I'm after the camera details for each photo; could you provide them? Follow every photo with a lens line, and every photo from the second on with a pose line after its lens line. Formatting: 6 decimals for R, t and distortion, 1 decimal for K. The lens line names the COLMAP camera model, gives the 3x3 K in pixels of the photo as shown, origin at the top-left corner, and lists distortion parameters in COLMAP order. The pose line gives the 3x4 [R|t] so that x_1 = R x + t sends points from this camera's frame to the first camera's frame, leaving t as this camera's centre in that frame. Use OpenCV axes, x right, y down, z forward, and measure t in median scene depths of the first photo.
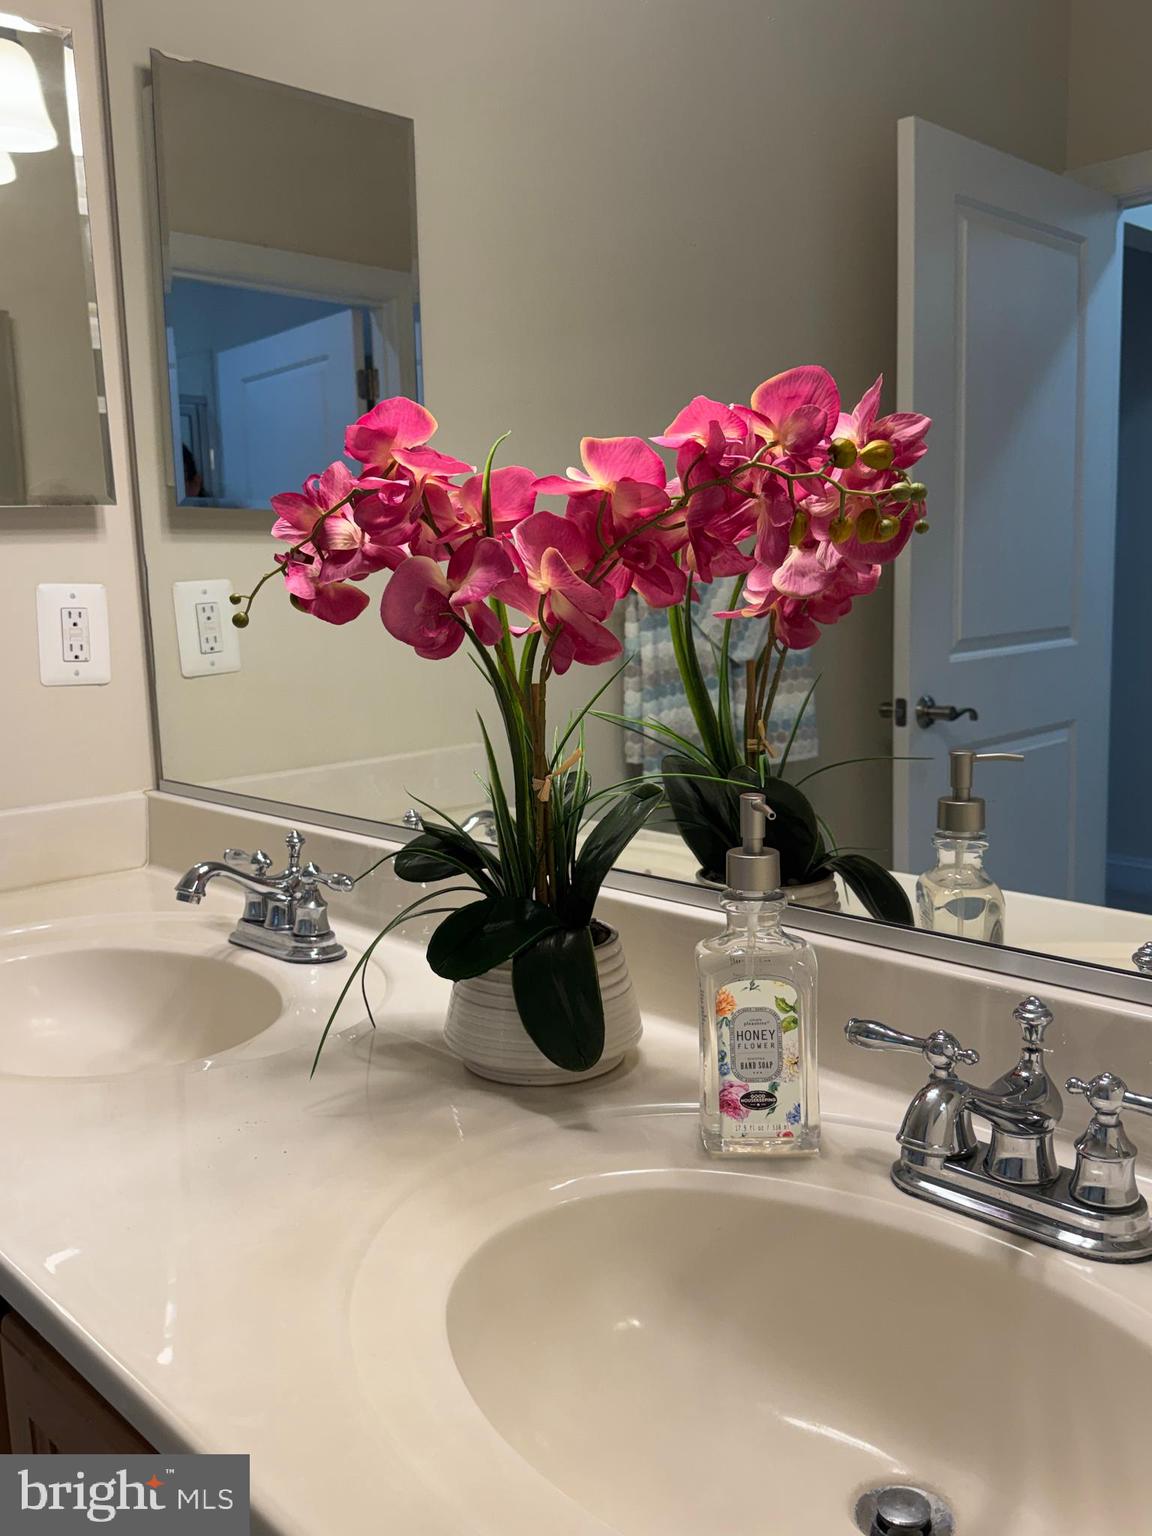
lens RADIAL K [[1330.0, 0, 573.5], [0, 1330.0, 767.3], [0, 0, 1]] dist [0.038223, -0.009099]
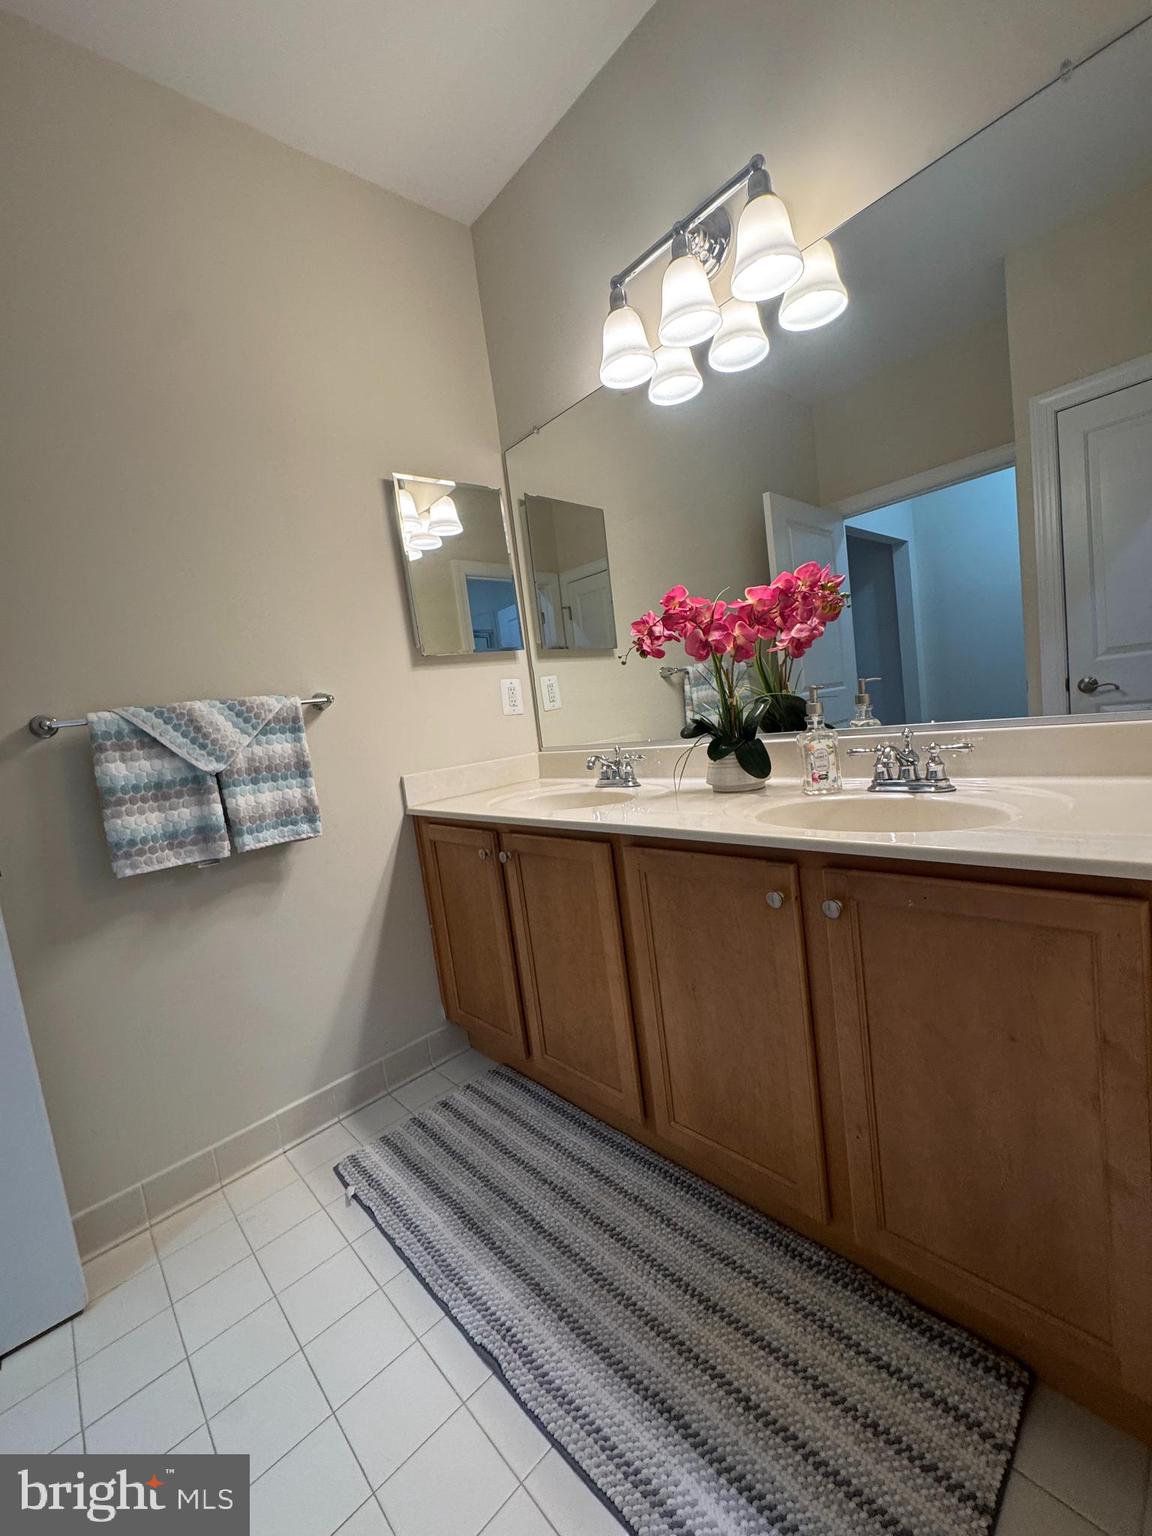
lens RADIAL K [[621.7, 0, 581.7], [0, 621.7, 770.1], [0, 0, 1]] dist [0.000601, 0.000830]
pose [[0.995531, -0.094413, 0.001988, -0.390470], [0.094386, 0.994127, -0.052934, 0.216997], [0.003021, 0.052885, 0.998596, -0.466285]]
